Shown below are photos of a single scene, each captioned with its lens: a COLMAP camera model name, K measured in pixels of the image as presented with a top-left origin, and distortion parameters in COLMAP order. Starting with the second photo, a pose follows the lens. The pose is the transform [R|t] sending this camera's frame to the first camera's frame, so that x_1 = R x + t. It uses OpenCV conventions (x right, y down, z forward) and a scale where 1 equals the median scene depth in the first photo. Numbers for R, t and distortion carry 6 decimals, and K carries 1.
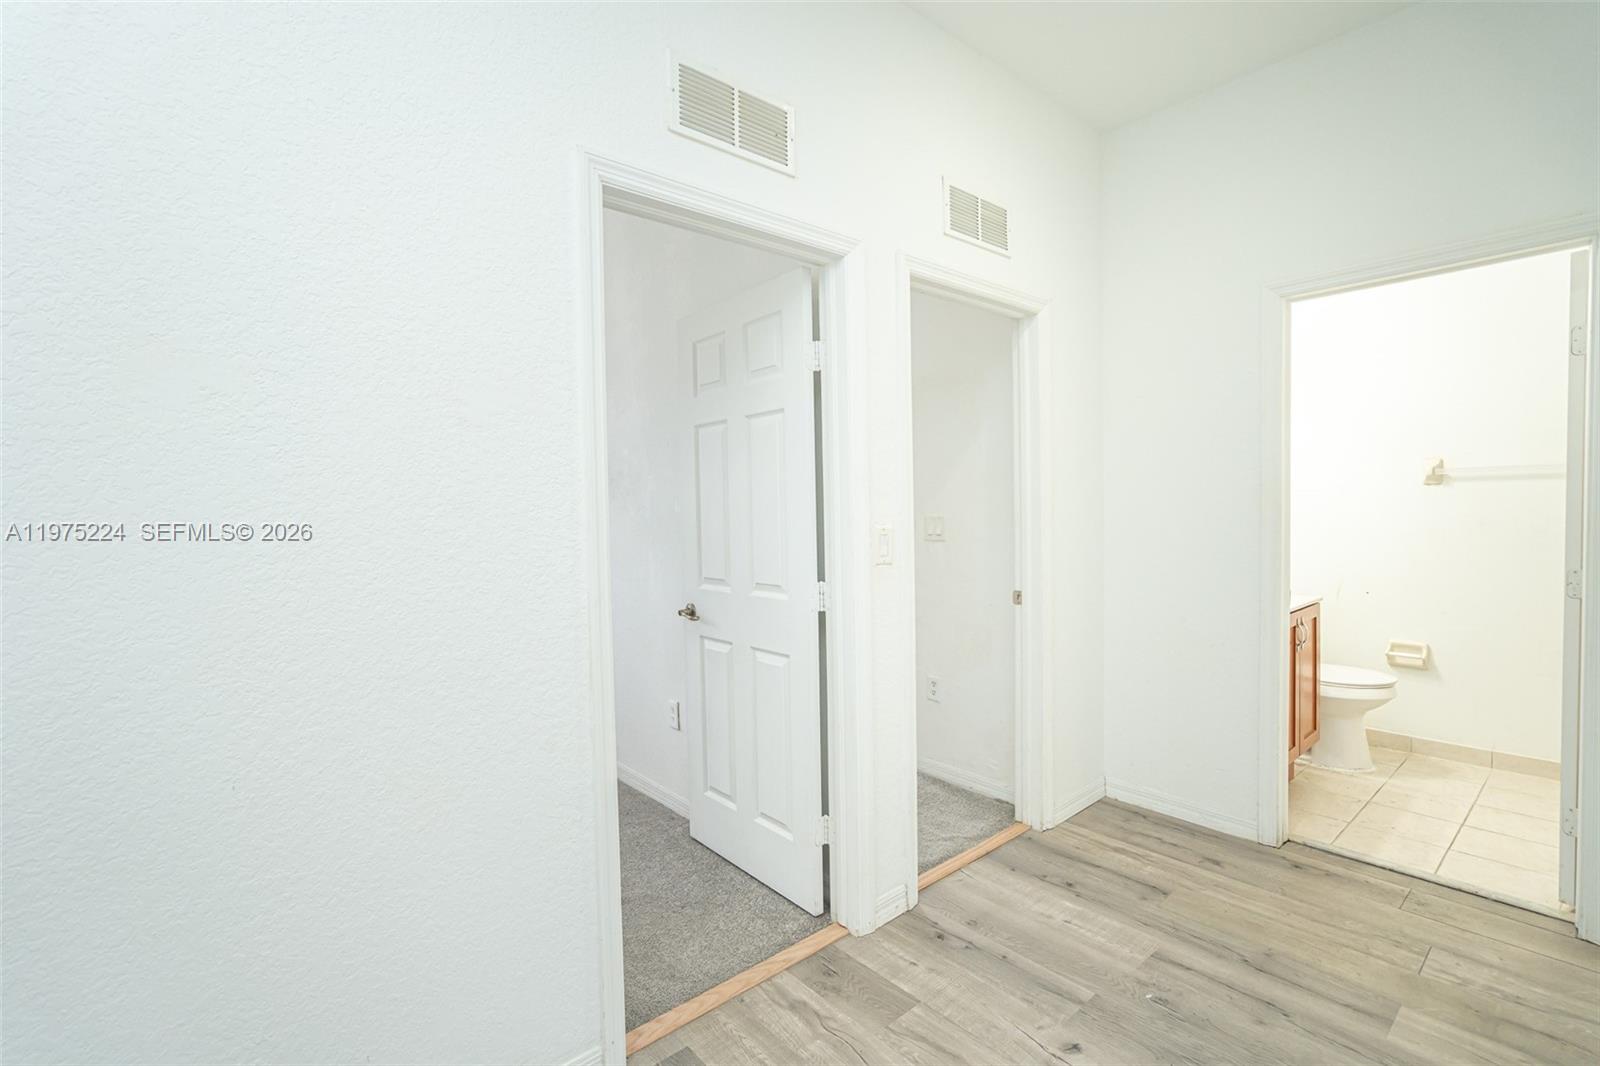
lens RADIAL K [[727.7, 0, 800.0], [0, 727.7, 533.0], [0, 0, 1]] dist [-0.024882, 0.015443]
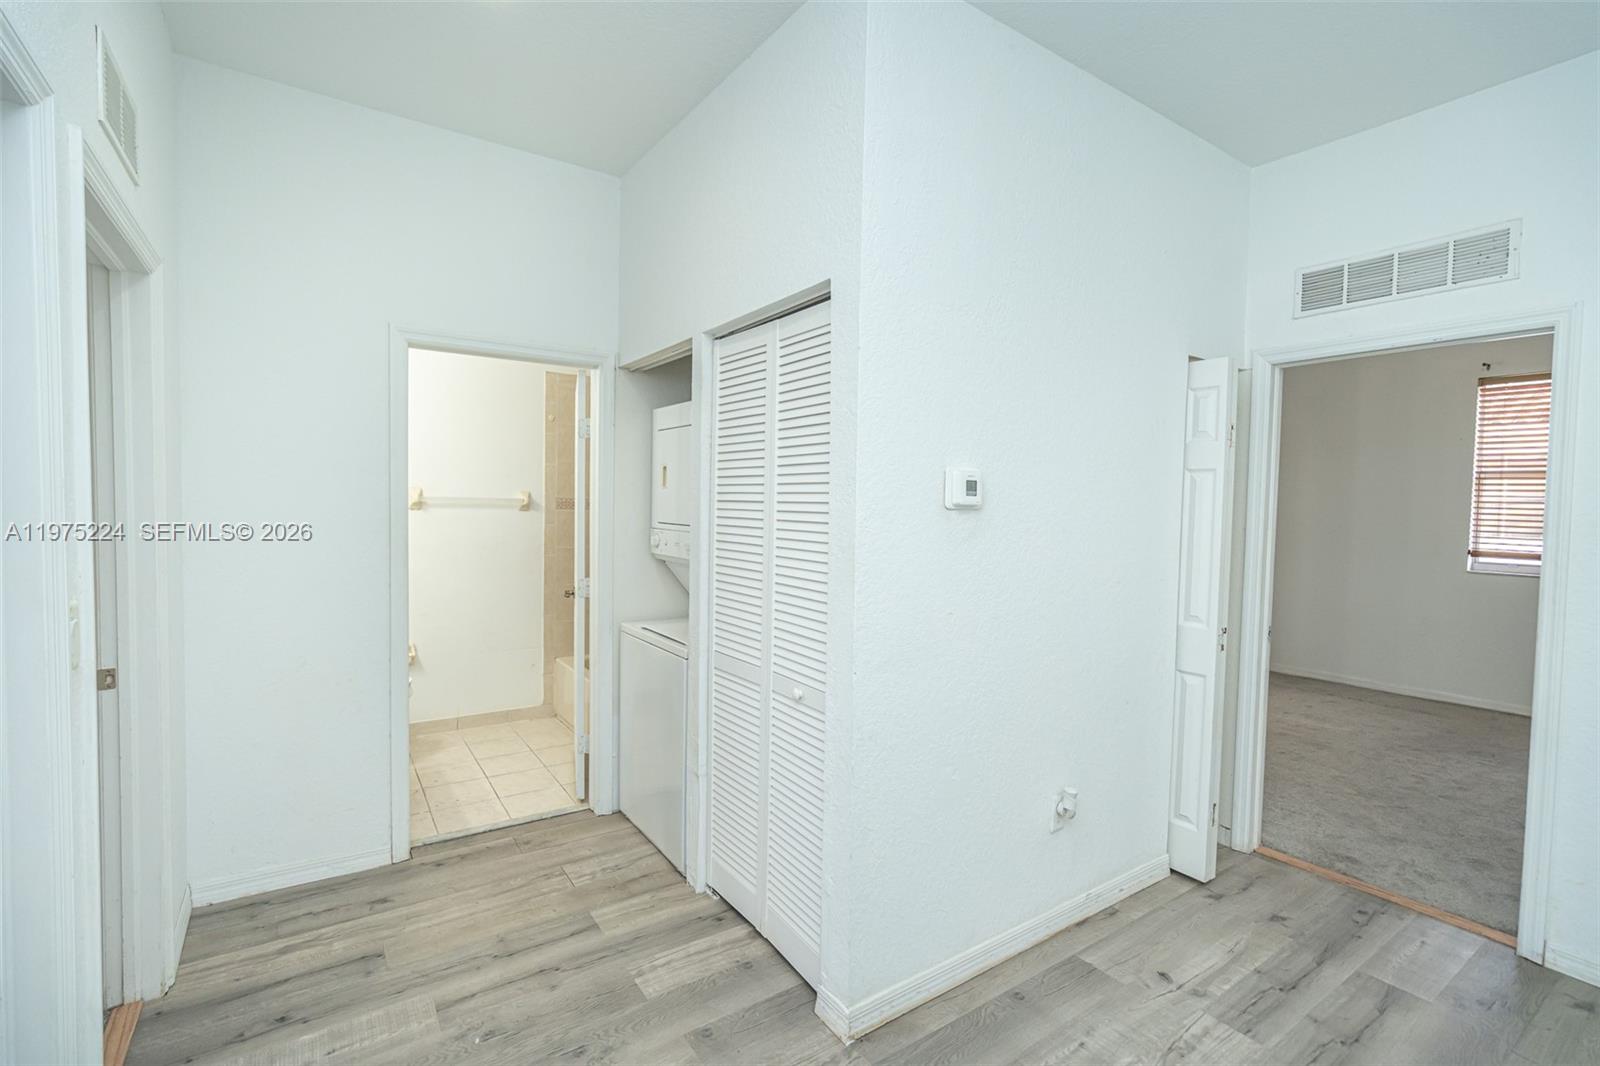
lens RADIAL K [[727.7, 0, 800.0], [0, 727.7, 533.0], [0, 0, 1]] dist [-0.024882, 0.015443]
pose [[0.114873, -0.022111, 0.993134, -0.368080], [0.015931, 0.999665, 0.020414, -0.064470], [-0.993252, 0.013477, 0.115187, 0.353170]]
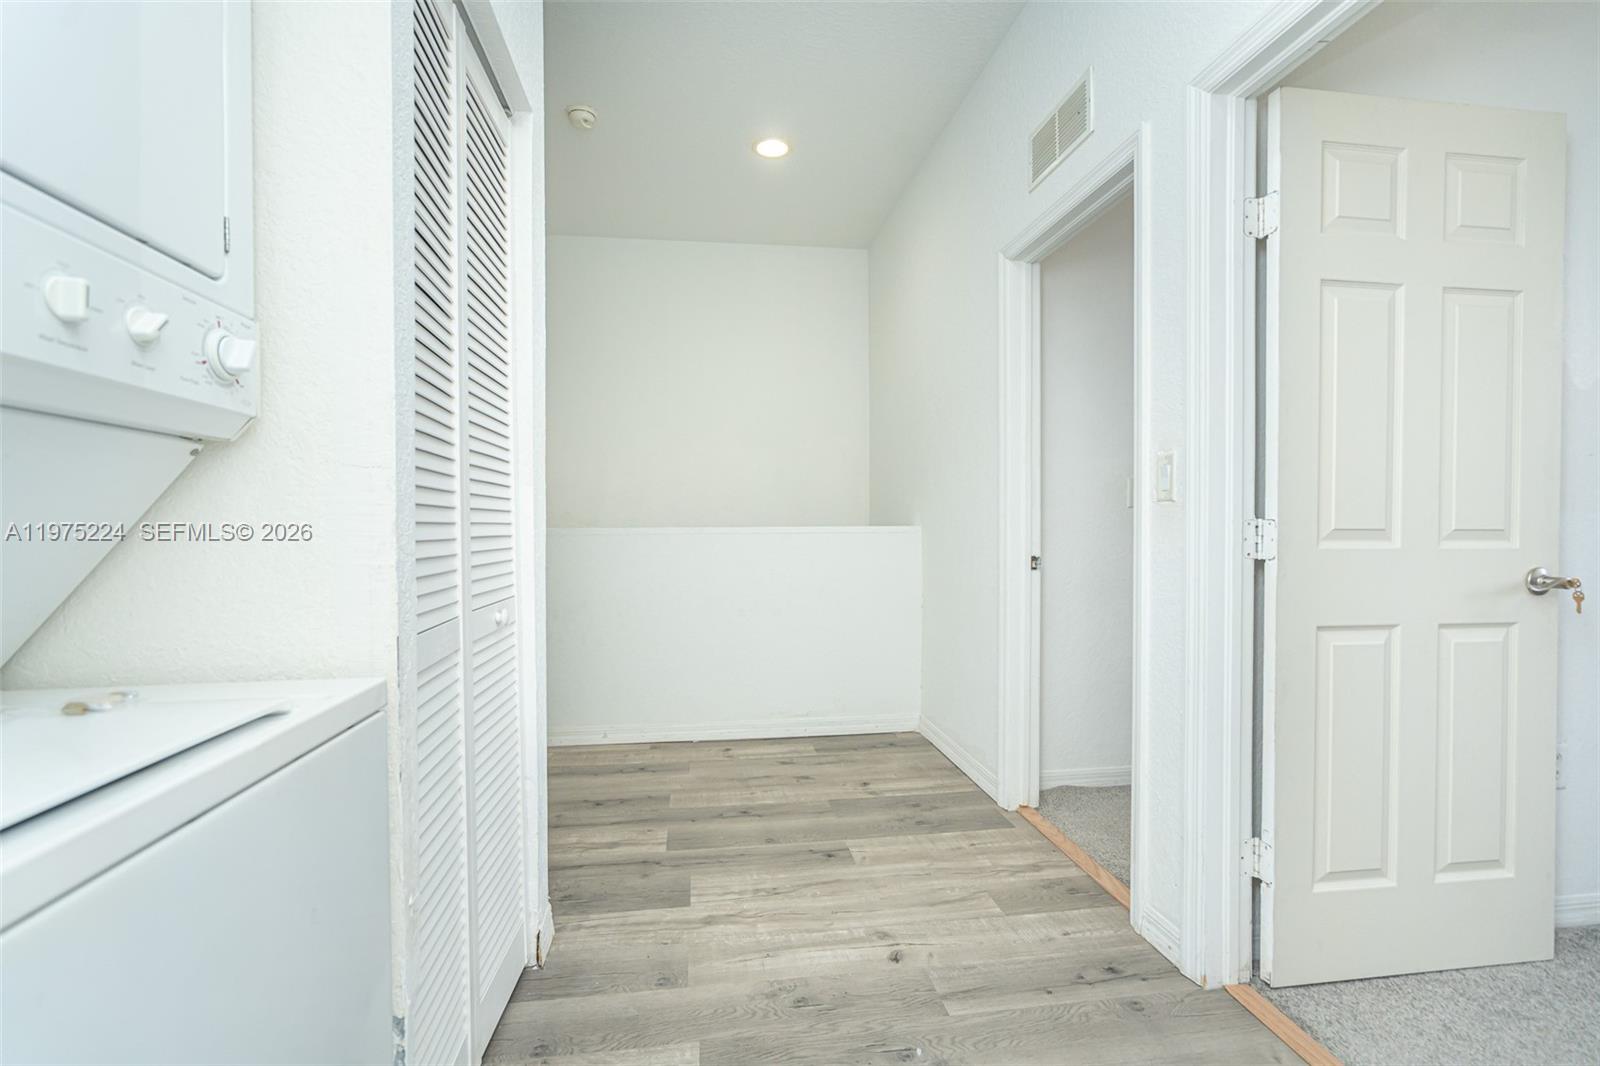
lens RADIAL K [[727.7, 0, 800.0], [0, 727.7, 533.0], [0, 0, 1]] dist [-0.024882, 0.015443]
pose [[-0.538767, 0.029177, -0.841949, 0.976973], [-0.018456, 0.998751, 0.046421, 0.047179], [0.842253, 0.040549, -0.537556, 1.060206]]
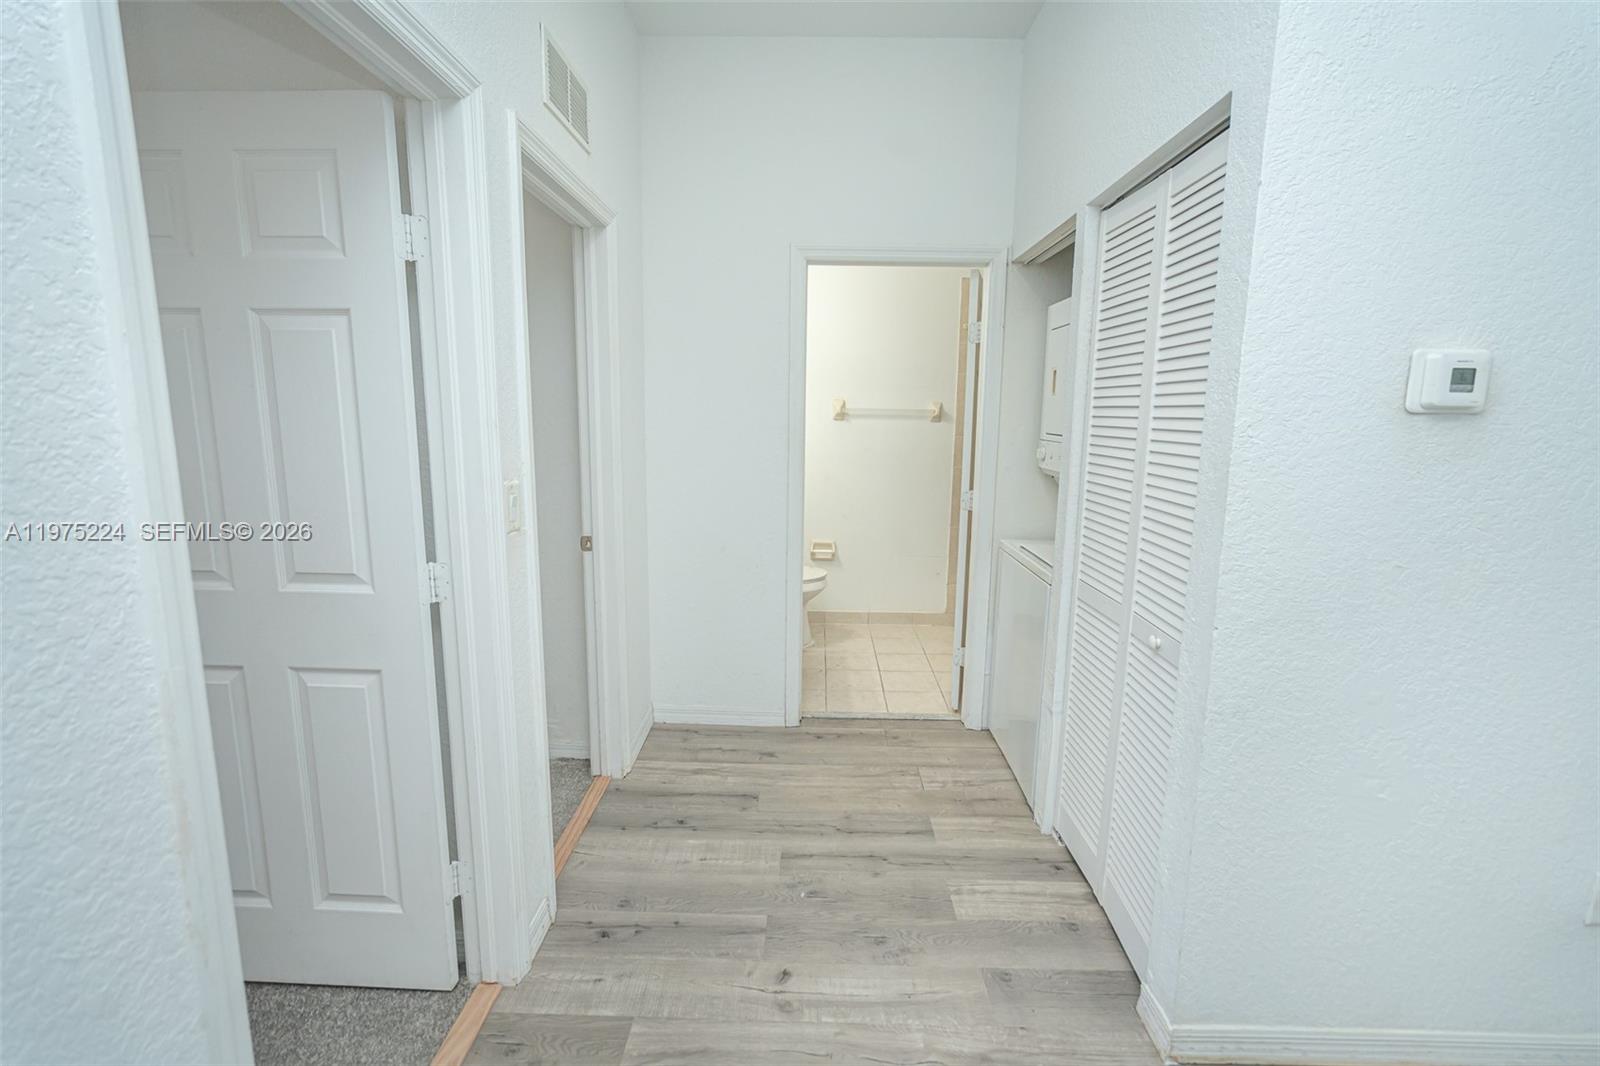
lens RADIAL K [[727.7, 0, 800.0], [0, 727.7, 533.0], [0, 0, 1]] dist [-0.024882, 0.015443]
pose [[0.669171, -0.097148, 0.736731, -0.245036], [0.002603, 0.991718, 0.128407, -0.052175], [-0.743103, -0.084009, 0.663882, 0.247483]]
